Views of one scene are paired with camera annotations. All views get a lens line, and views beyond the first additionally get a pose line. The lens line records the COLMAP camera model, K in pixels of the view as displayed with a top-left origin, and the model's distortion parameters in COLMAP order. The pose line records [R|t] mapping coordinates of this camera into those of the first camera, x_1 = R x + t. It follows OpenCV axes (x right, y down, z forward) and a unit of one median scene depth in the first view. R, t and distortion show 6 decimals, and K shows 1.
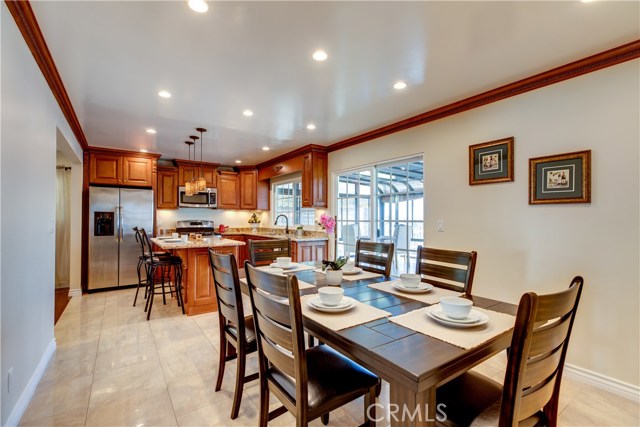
lens RADIAL K [[285.5, 0, 317.7], [0, 285.5, 217.7], [0, 0, 1]] dist [0.000117, -0.000209]
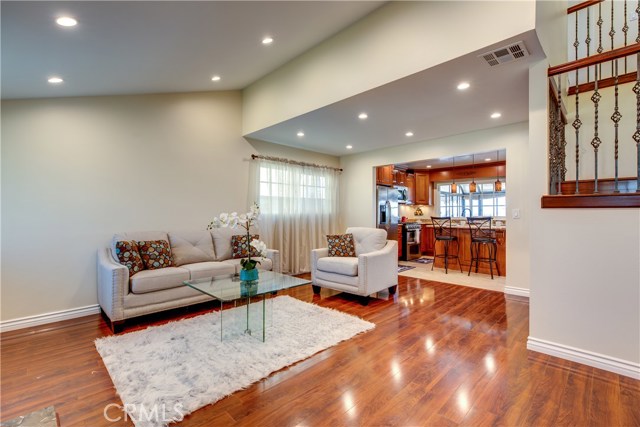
lens RADIAL K [[285.5, 0, 325.8], [0, 285.5, 212.5], [0, 0, 1]] dist [0.000117, -0.000209]
pose [[0.976860, -0.005083, 0.213821, -1.230839], [0.006742, 0.999953, -0.007030, 0.018185], [-0.213775, 0.008309, 0.976848, -0.203608]]
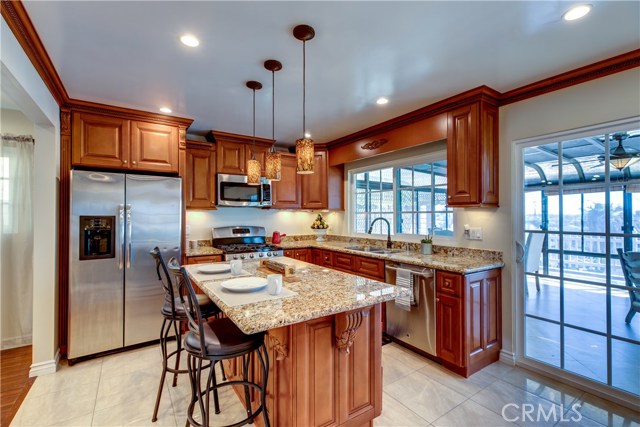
lens RADIAL K [[285.5, 0, 318.1], [0, 285.5, 213.9], [0, 0, 1]] dist [0.000117, -0.000209]
pose [[0.999736, -0.003905, -0.022641, -0.288874], [0.003830, 0.999987, -0.003324, -0.019970], [0.022654, 0.003237, 0.999738, 0.428829]]
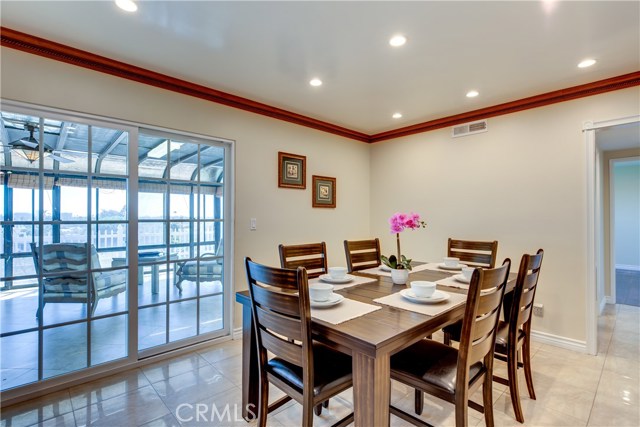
lens RADIAL K [[315.0, 0, 316.0], [0, 315.0, 215.5], [0, 0, 1]] dist [0.024442, -0.000145]
pose [[-0.126605, 0.001331, 0.991952, -0.402953], [-0.002241, 0.999996, -0.001628, -0.000562], [-0.991951, -0.002429, -0.126602, 0.574674]]
